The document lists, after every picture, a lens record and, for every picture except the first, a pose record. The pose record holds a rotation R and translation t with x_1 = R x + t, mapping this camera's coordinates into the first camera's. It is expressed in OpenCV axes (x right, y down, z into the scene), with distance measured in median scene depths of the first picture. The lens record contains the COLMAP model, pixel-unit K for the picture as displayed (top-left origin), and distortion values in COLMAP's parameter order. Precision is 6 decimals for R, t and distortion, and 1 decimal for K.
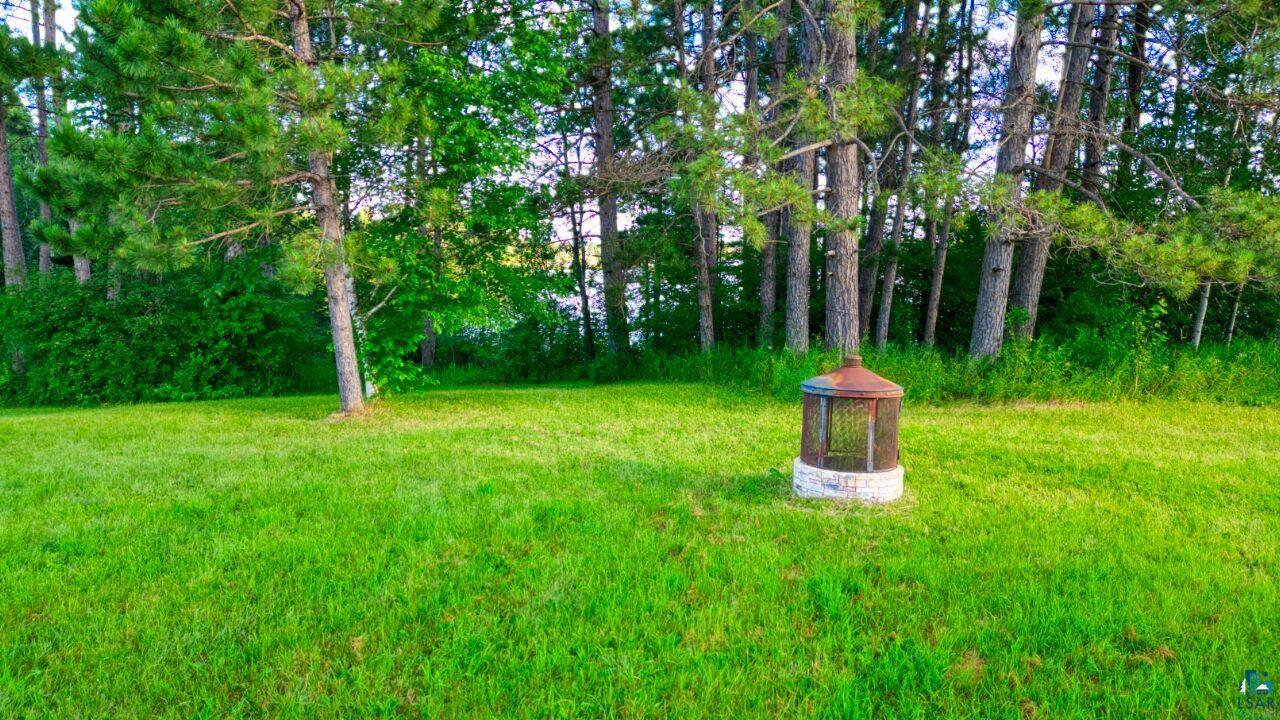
lens RADIAL K [[886.7, 0, 641.8], [0, 886.7, 359.4], [0, 0, 1]] dist [0.030252, -0.021554]
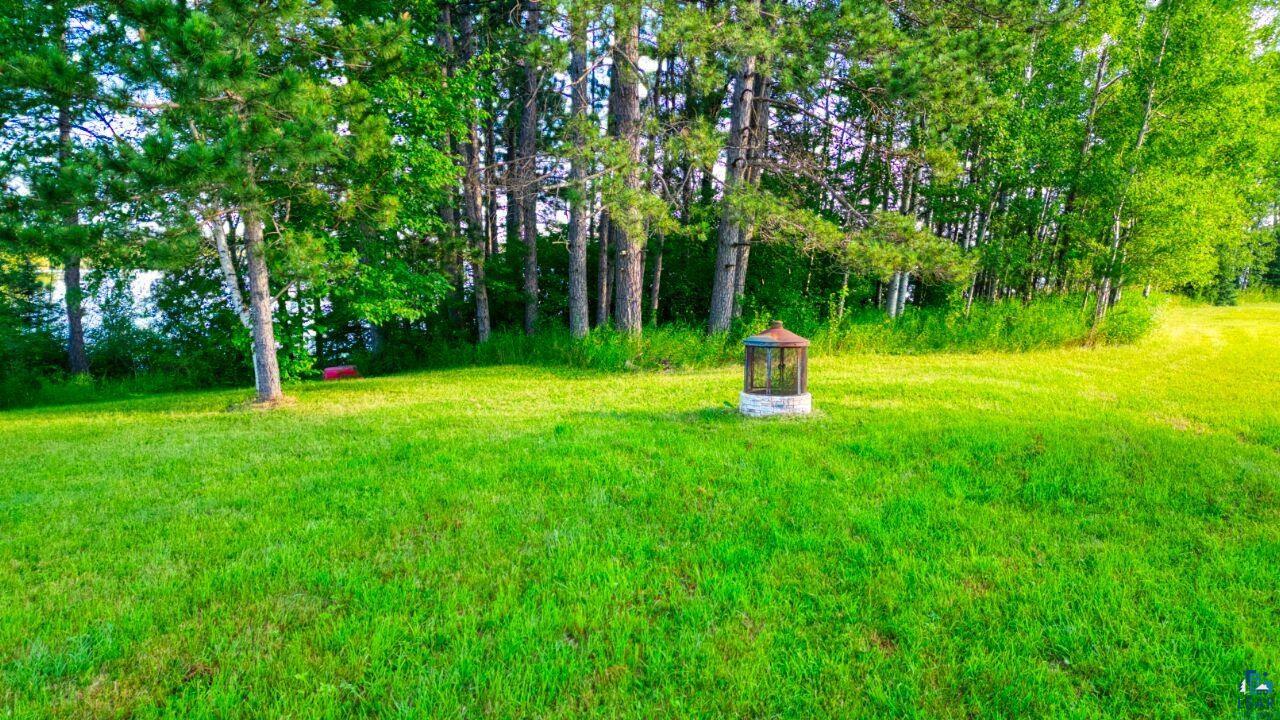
lens RADIAL K [[886.7, 0, 636.3], [0, 886.7, 360.0], [0, 0, 1]] dist [0.030252, -0.021554]
pose [[0.889813, -0.053685, 0.453156, -0.454790], [0.052828, 0.998498, 0.014560, 0.019235], [-0.453257, 0.010984, 0.891312, -0.159466]]
